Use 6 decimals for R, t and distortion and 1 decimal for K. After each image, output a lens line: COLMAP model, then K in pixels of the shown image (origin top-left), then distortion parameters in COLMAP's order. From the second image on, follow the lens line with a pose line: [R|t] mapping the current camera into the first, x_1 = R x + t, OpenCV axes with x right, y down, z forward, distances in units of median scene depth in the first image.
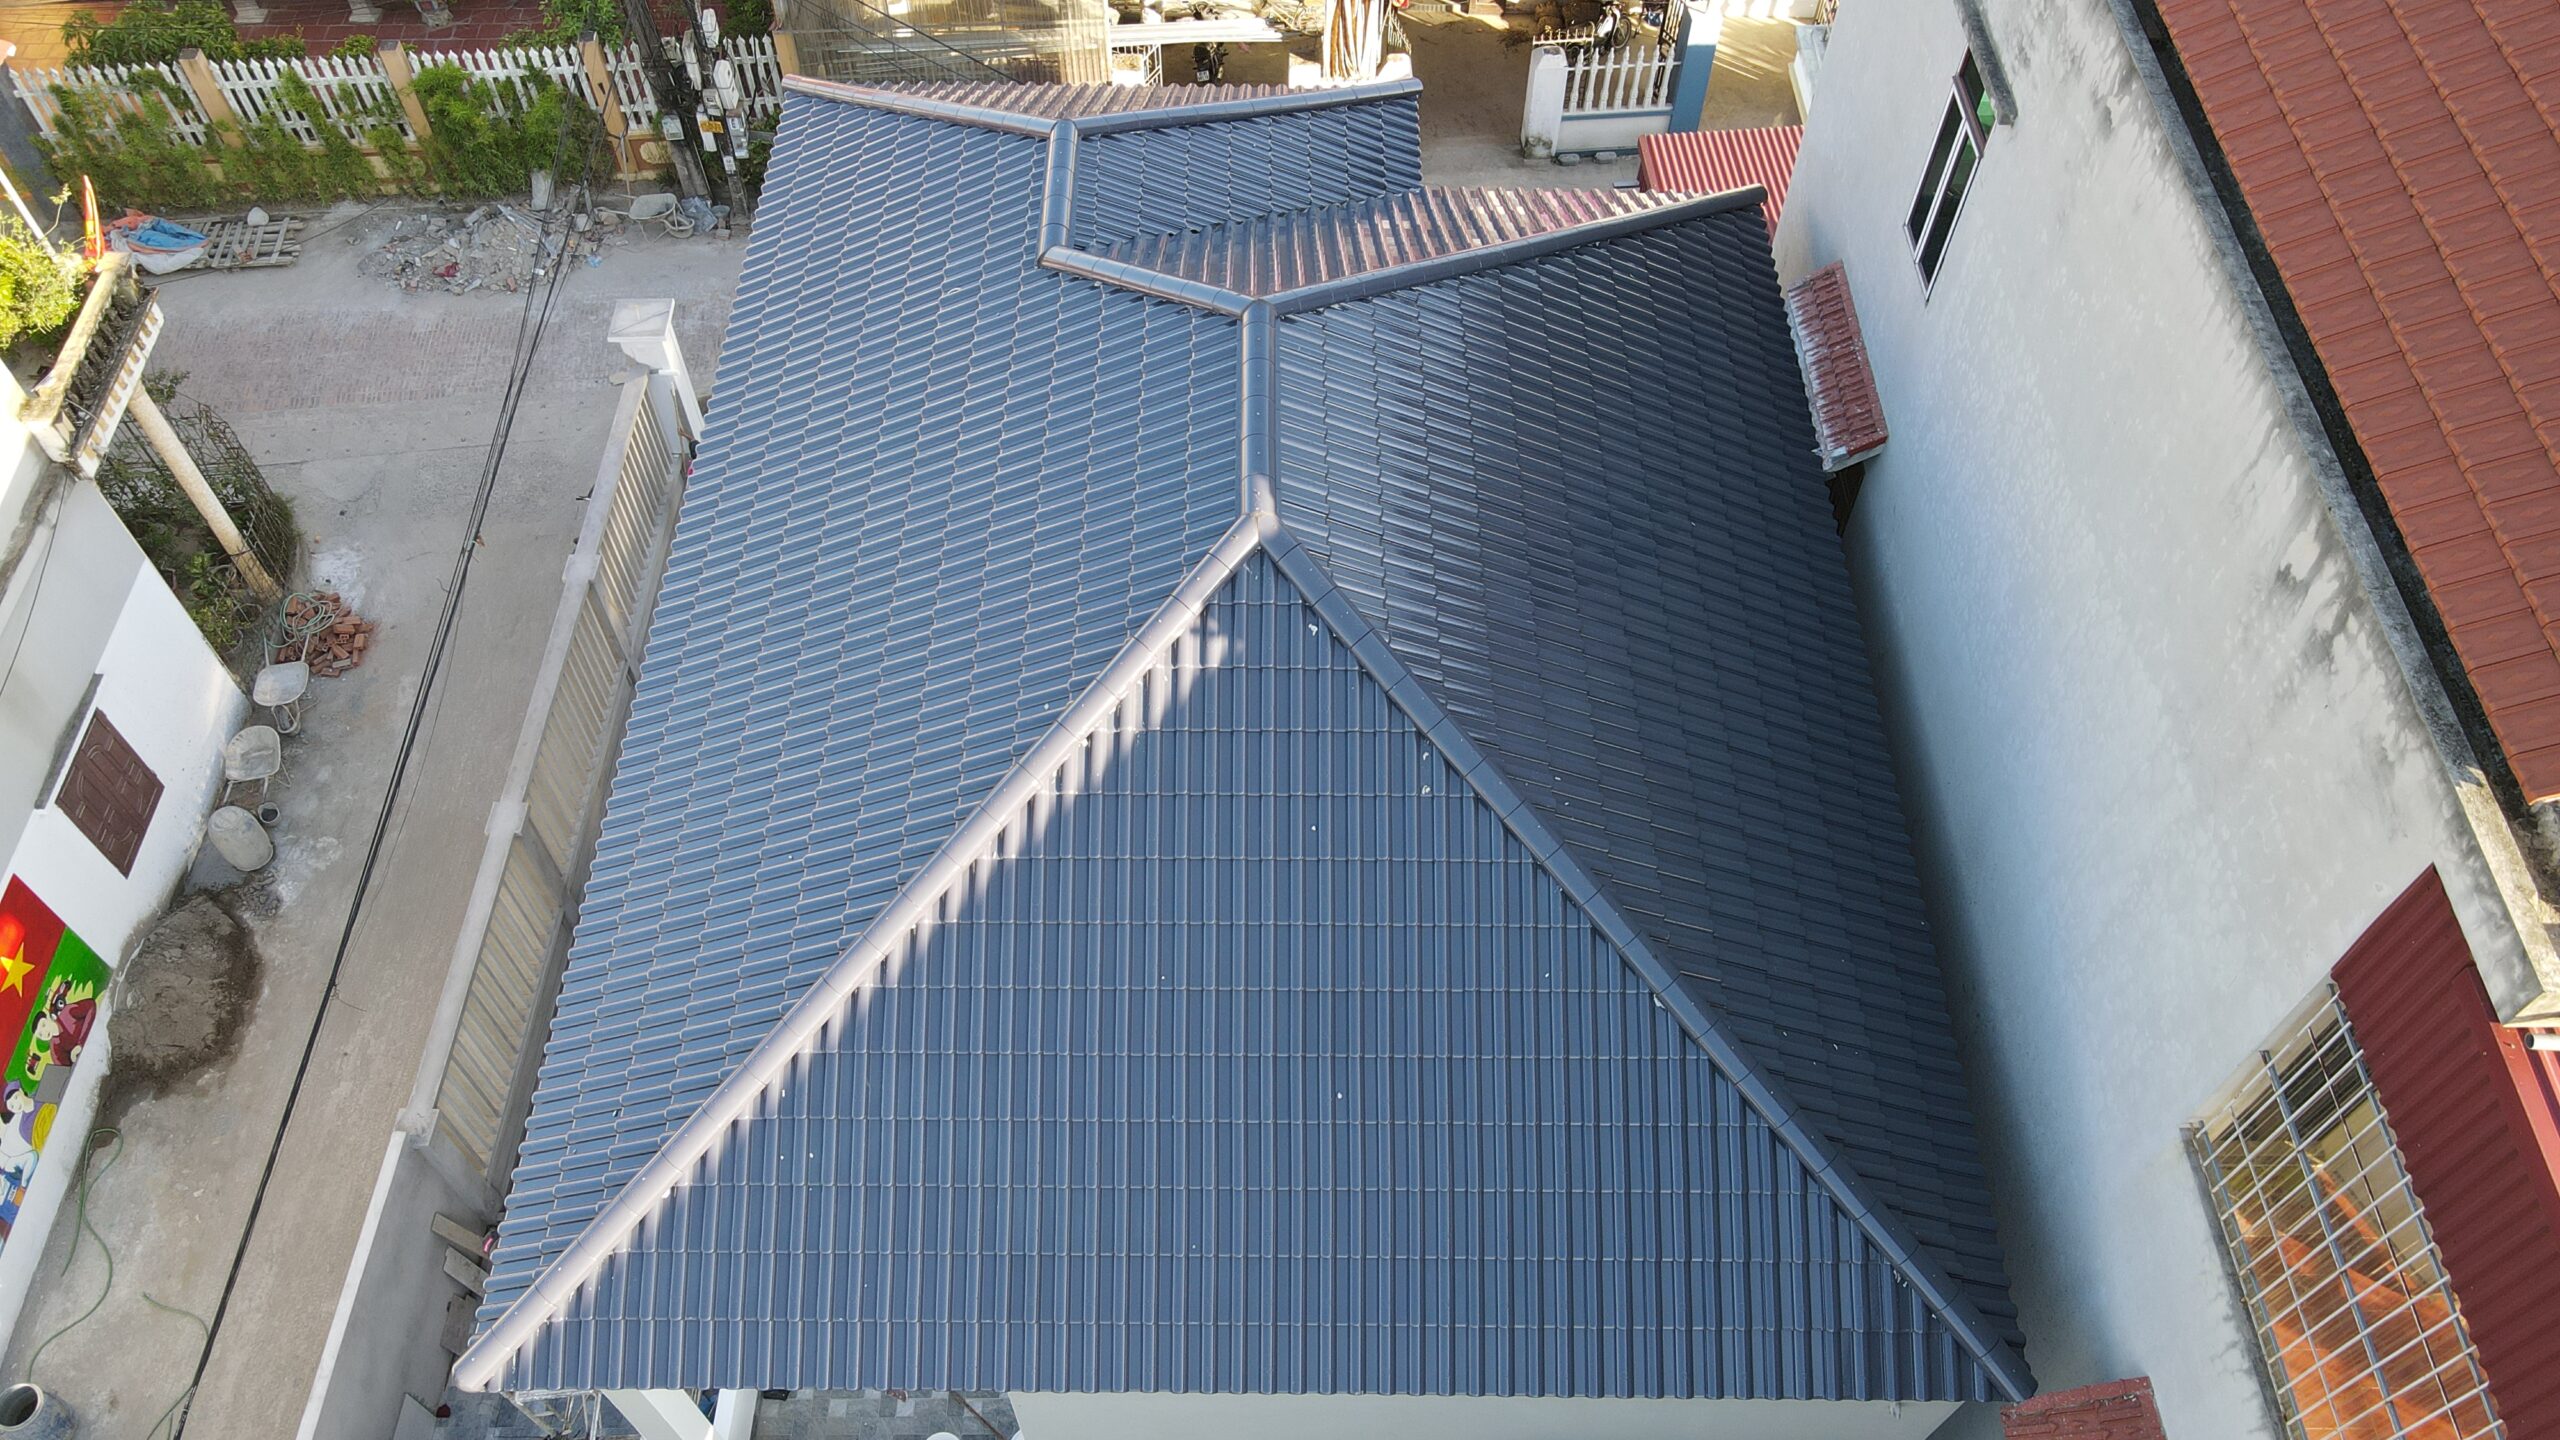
lens RADIAL K [[1893.5, 0, 1265.7], [0, 1893.5, 722.9], [0, 0, 1]] dist [0.008878, 0.017985]
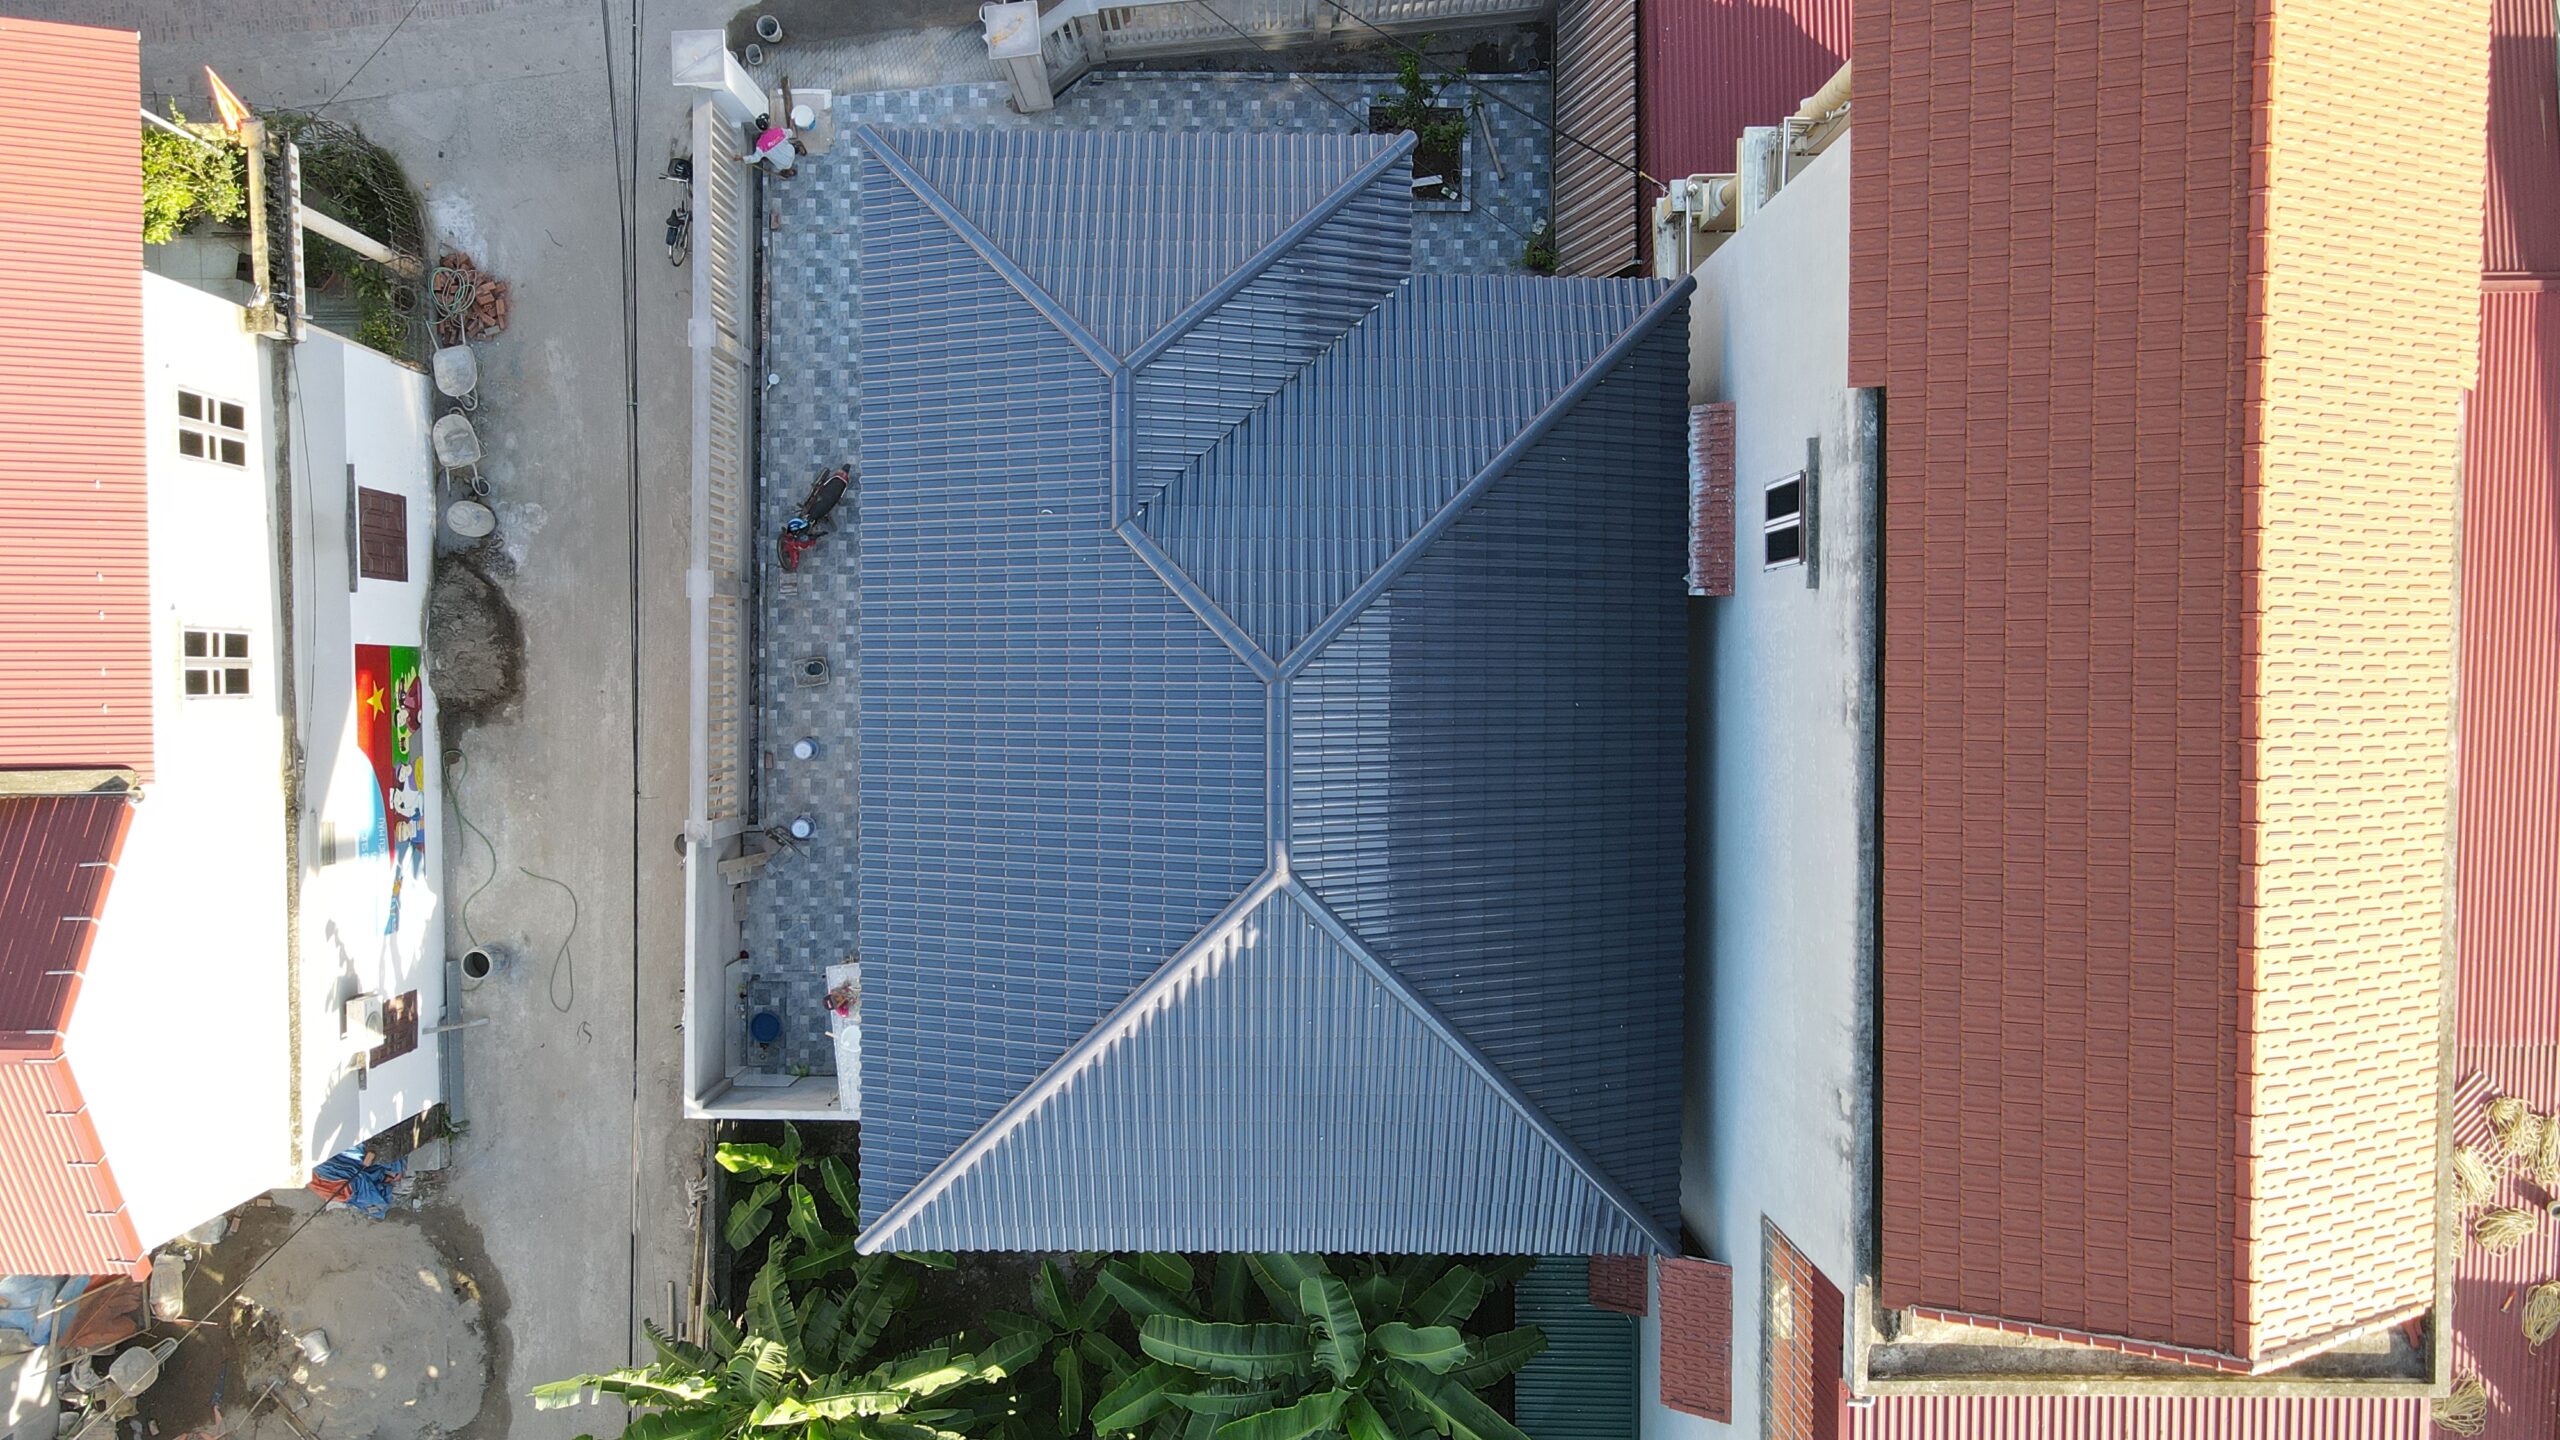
lens RADIAL K [[1893.5, 0, 1263.7], [0, 1893.5, 728.7], [0, 0, 1]] dist [0.008878, 0.017985]
pose [[0.999994, 0.001151, 0.003223, -0.011155], [-0.002872, 0.794236, 0.607602, -0.610177], [-0.001861, -0.607608, 0.794235, -0.098895]]
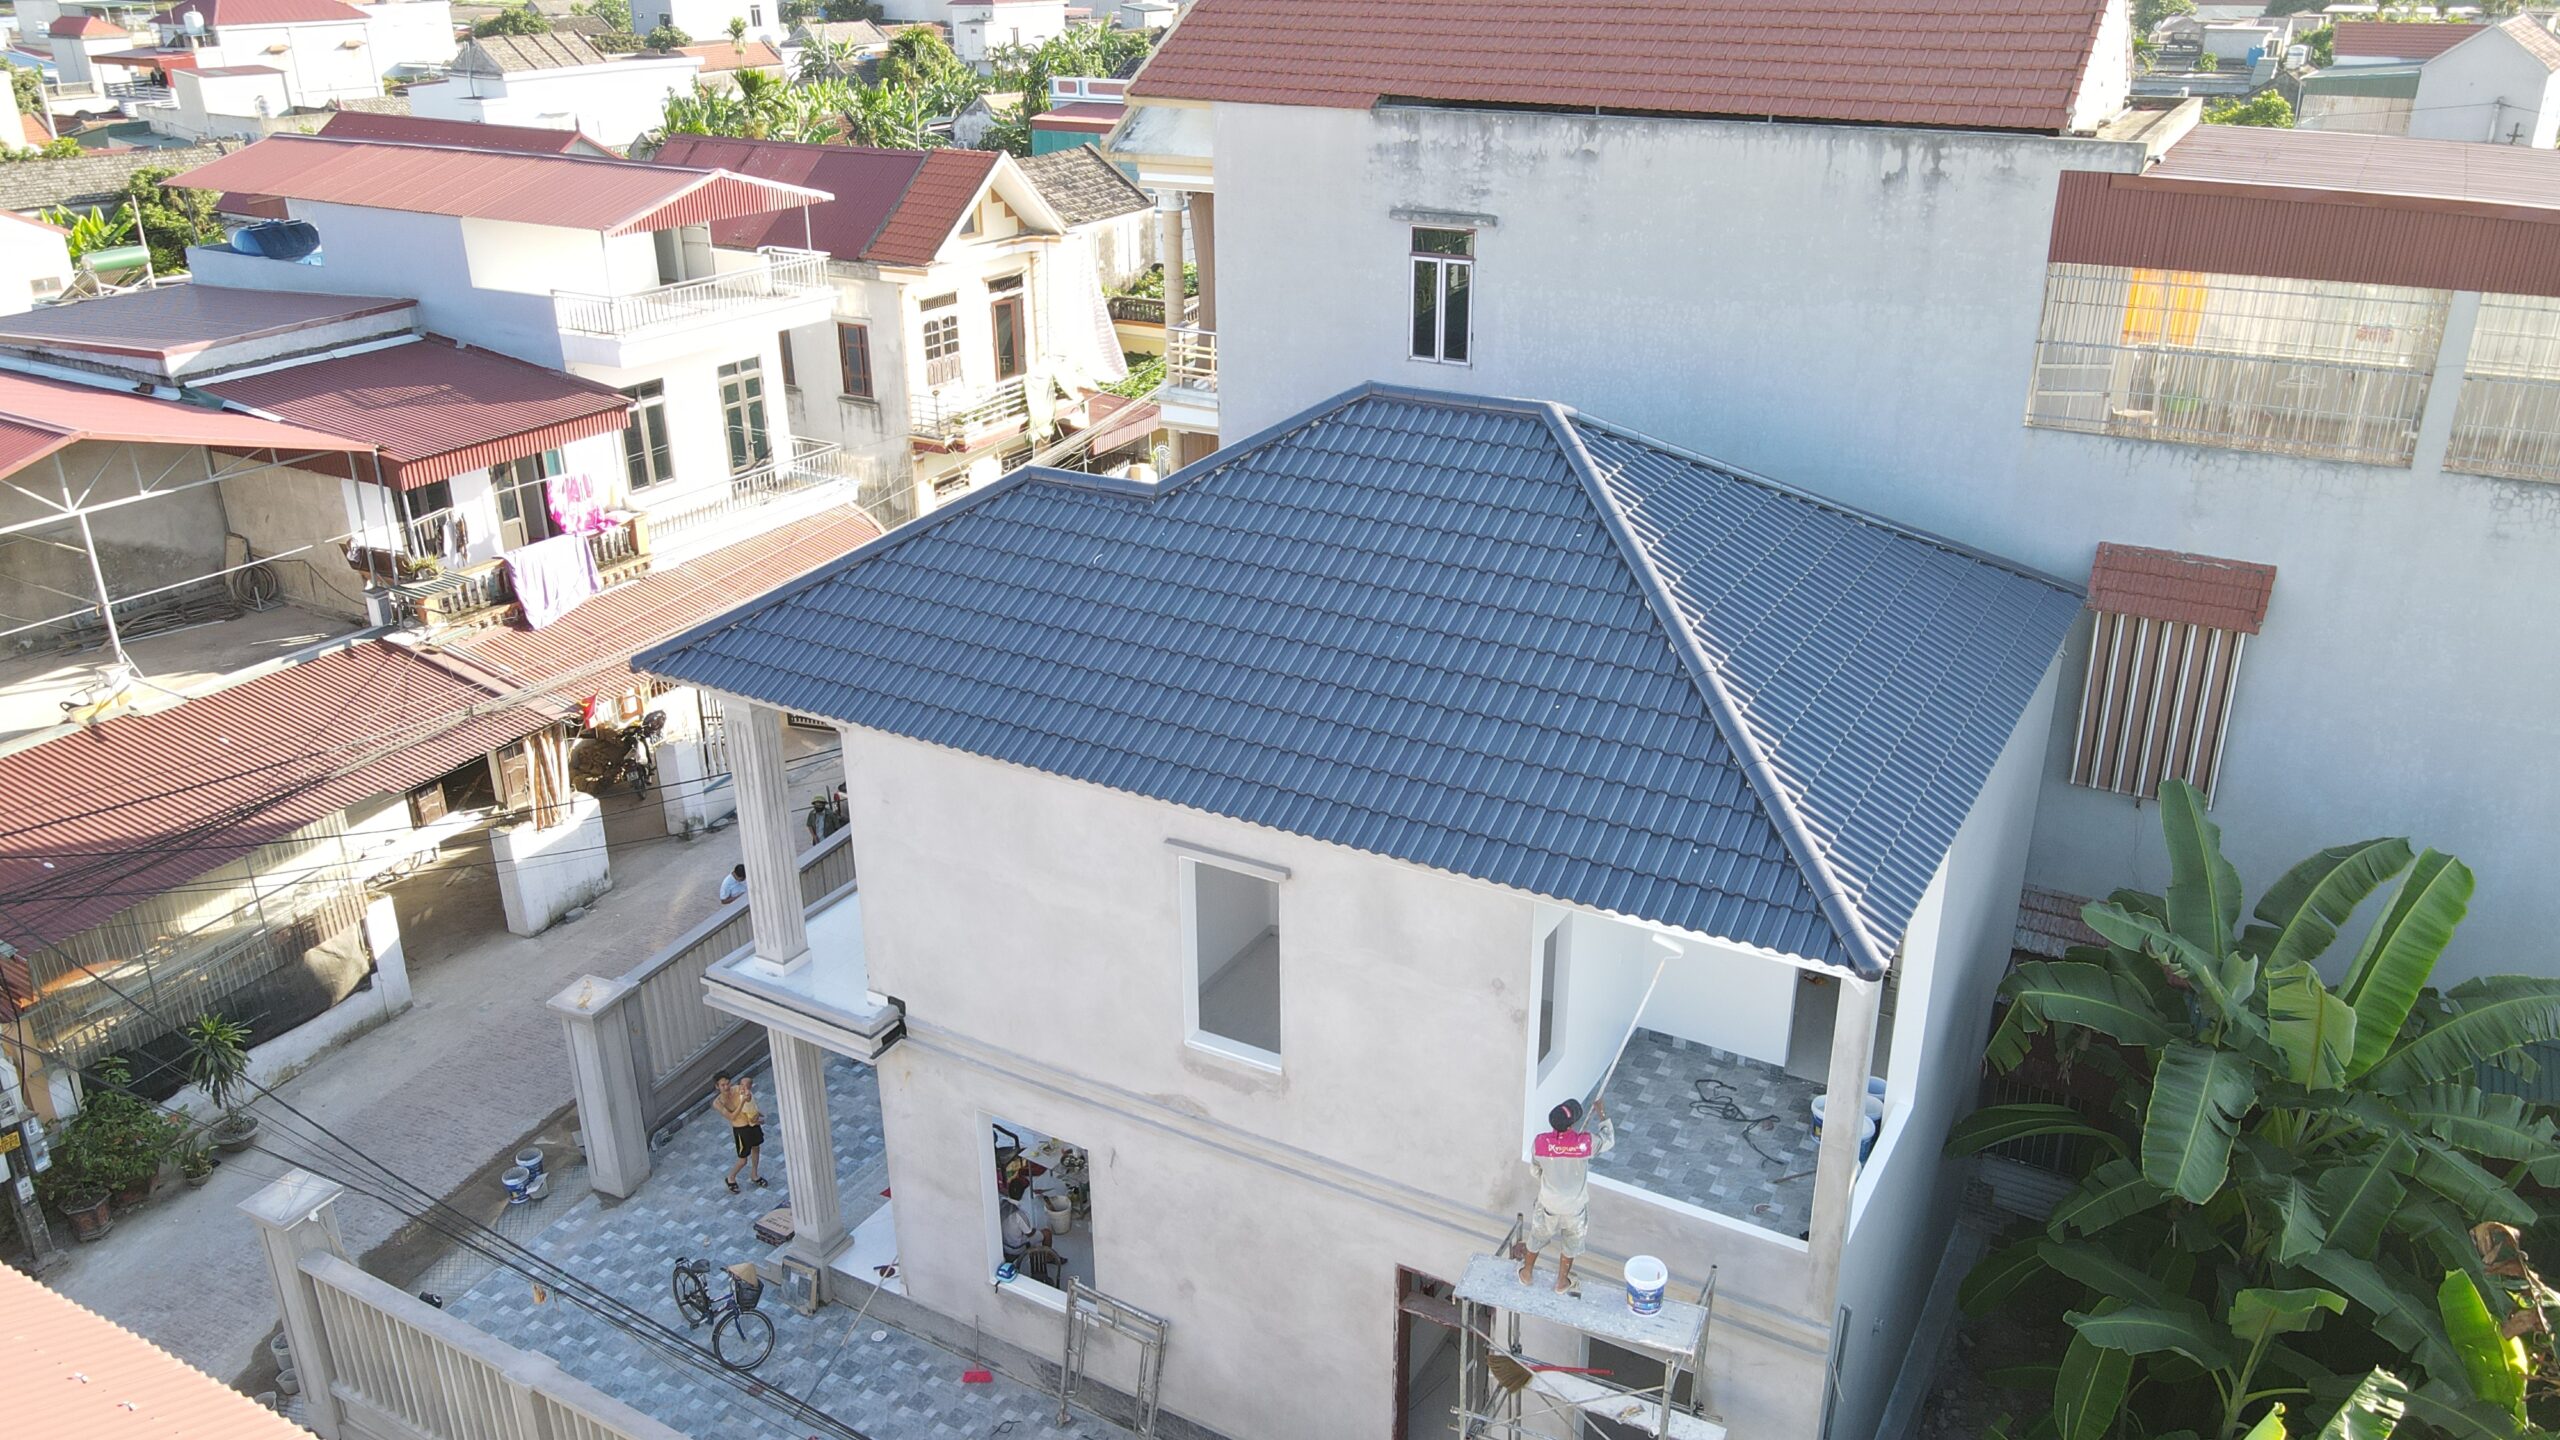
lens RADIAL K [[1893.5, 0, 1269.1], [0, 1893.5, 719.2], [0, 0, 1]] dist [0.008878, 0.017985]
pose [[0.496527, -0.350107, 0.794283, -0.752493], [0.710721, 0.689310, -0.140453, 0.065000], [-0.498334, 0.634252, 0.591090, 0.186117]]
